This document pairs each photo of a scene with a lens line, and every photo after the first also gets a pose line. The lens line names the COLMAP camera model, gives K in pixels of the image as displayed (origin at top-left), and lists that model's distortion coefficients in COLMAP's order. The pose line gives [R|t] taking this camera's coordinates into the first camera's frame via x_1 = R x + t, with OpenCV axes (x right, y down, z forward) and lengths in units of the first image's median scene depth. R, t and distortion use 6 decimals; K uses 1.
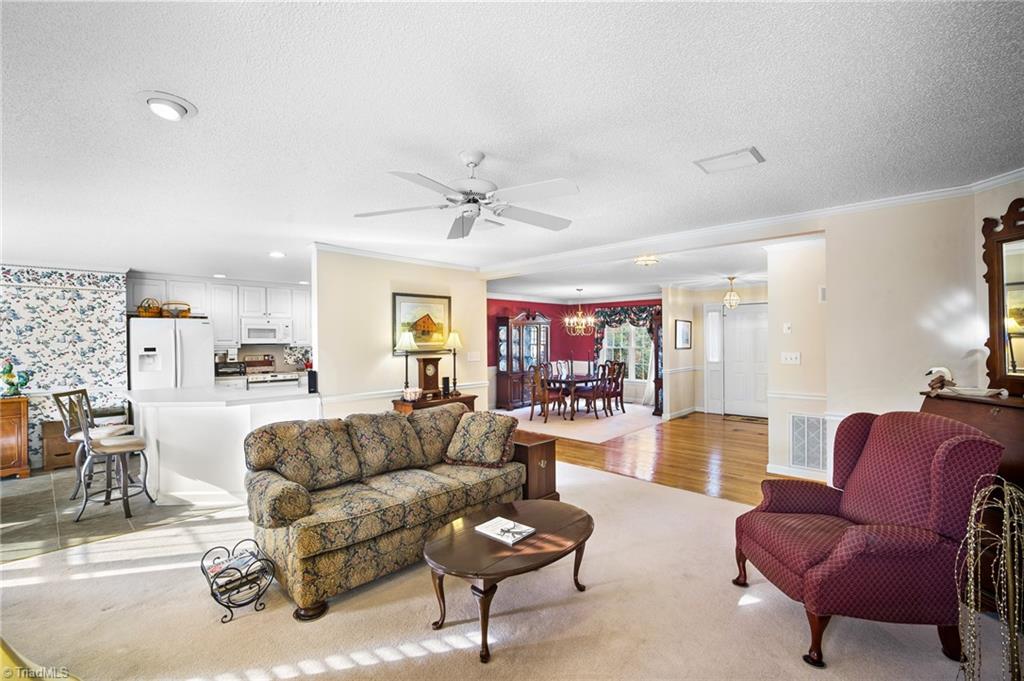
lens RADIAL K [[451.6, 0, 503.2], [0, 451.6, 341.1], [0, 0, 1]] dist [-0.014518, 0.003880]
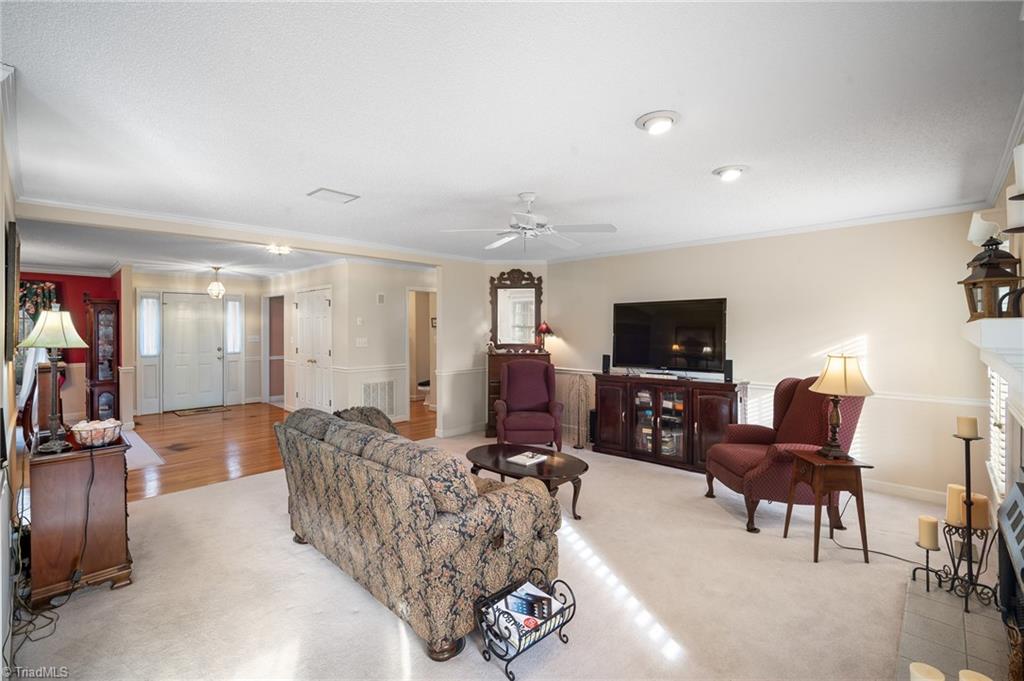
lens RADIAL K [[451.6, 0, 507.0], [0, 451.6, 327.0], [0, 0, 1]] dist [-0.014518, 0.003880]
pose [[0.001411, 0.008626, 0.999962, -0.420516], [0.004708, 0.999952, -0.008633, 0.001888], [-0.999988, 0.004720, 0.001371, 0.309495]]
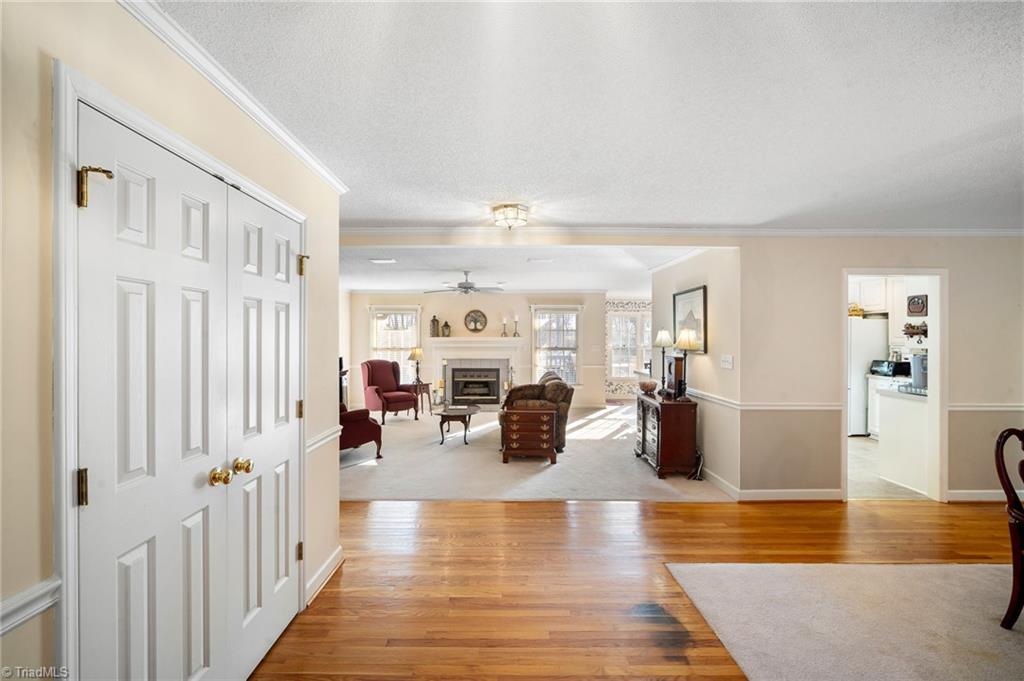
lens RADIAL K [[451.6, 0, 503.2], [0, 451.6, 338.3], [0, 0, 1]] dist [-0.014518, 0.003880]
pose [[-0.719065, 0.006528, -0.694912, 0.499333], [0.002009, 0.999971, 0.007314, -0.006044], [0.694940, 0.003863, -0.719058, 0.920345]]
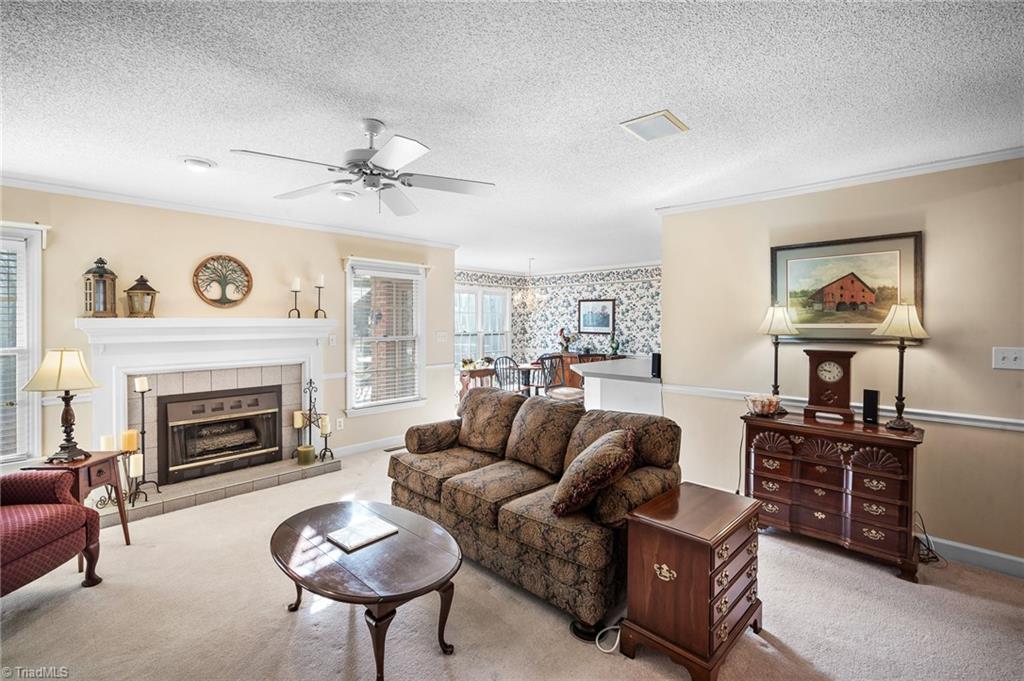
lens RADIAL K [[455.4, 0, 504.0], [0, 455.4, 327.3], [0, 0, 1]] dist [-0.003726, -0.000287]
pose [[0.003039, 0.019548, -0.999804, 0.260270], [-0.002685, 0.999805, 0.019540, -0.001512], [0.999992, 0.002625, 0.003091, 0.369981]]
